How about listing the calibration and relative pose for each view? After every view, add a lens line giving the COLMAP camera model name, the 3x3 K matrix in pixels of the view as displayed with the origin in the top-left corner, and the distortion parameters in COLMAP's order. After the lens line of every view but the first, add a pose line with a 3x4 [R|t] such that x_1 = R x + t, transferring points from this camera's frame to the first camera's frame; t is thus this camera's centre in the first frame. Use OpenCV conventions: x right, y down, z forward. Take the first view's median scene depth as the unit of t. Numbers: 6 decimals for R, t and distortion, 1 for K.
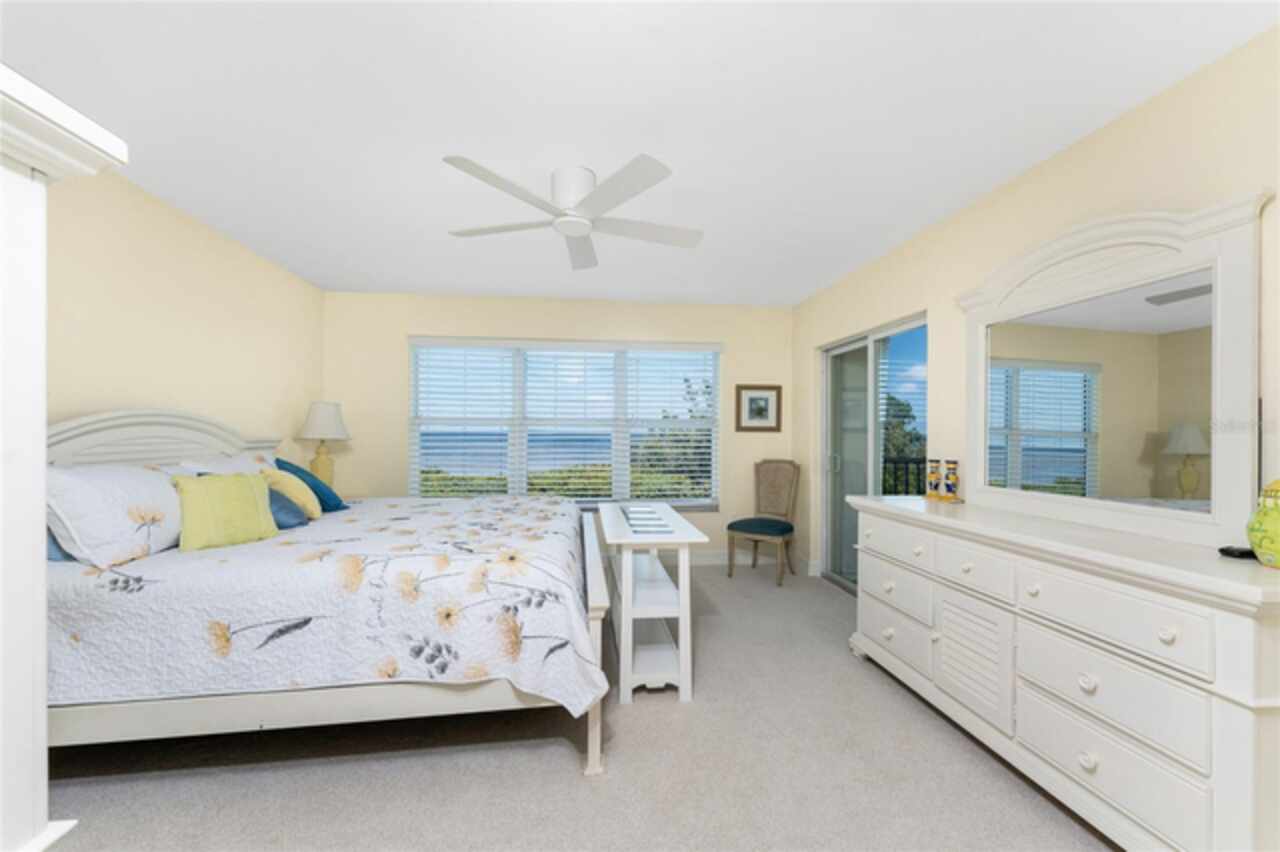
lens RADIAL K [[508.1, 0, 639.3], [0, 508.1, 429.0], [0, 0, 1]] dist [-0.000147, 0.000056]
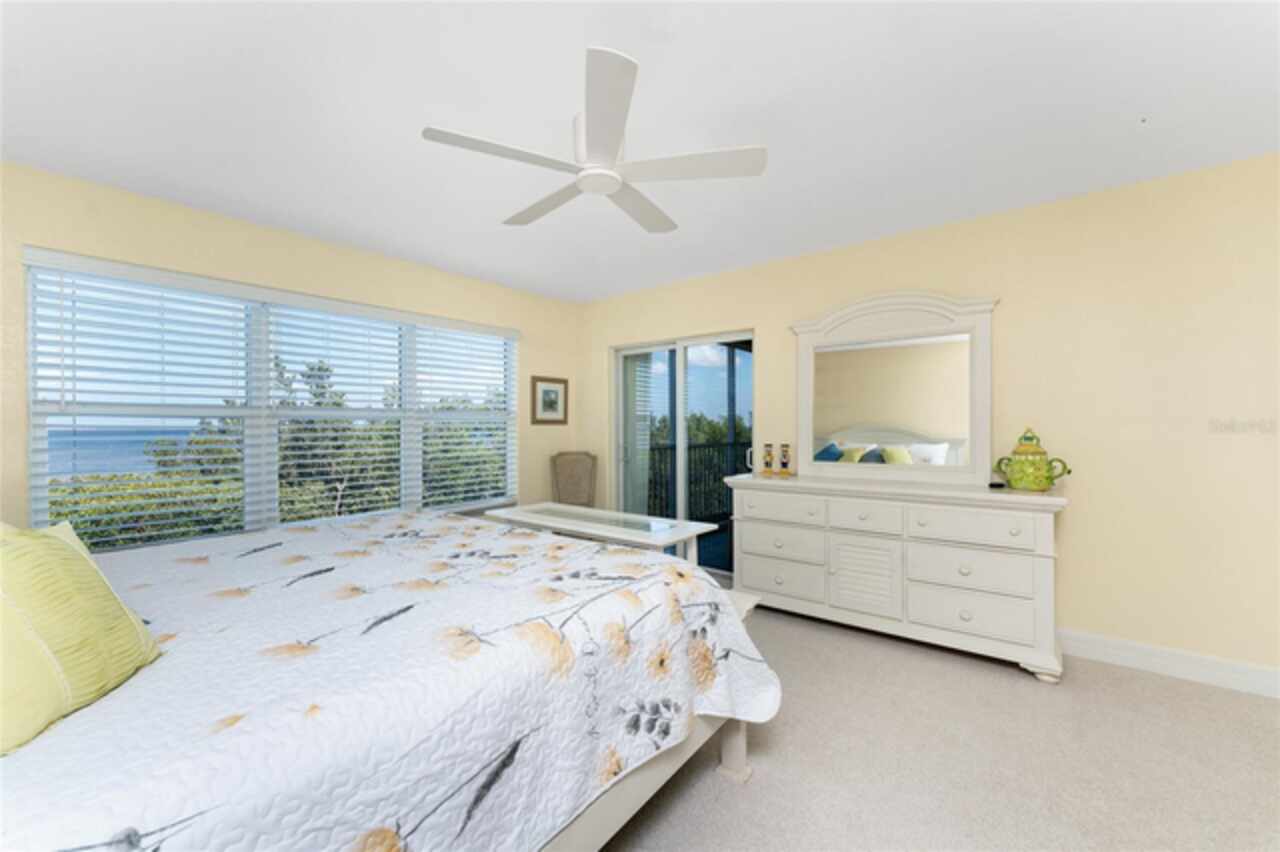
lens RADIAL K [[508.1, 0, 639.3], [0, 508.1, 429.0], [0, 0, 1]] dist [-0.000147, 0.000056]
pose [[0.717420, -0.012732, 0.696525, -0.640355], [0.003185, 0.999882, 0.014997, -0.000244], [-0.696634, -0.008541, 0.717376, 0.321798]]
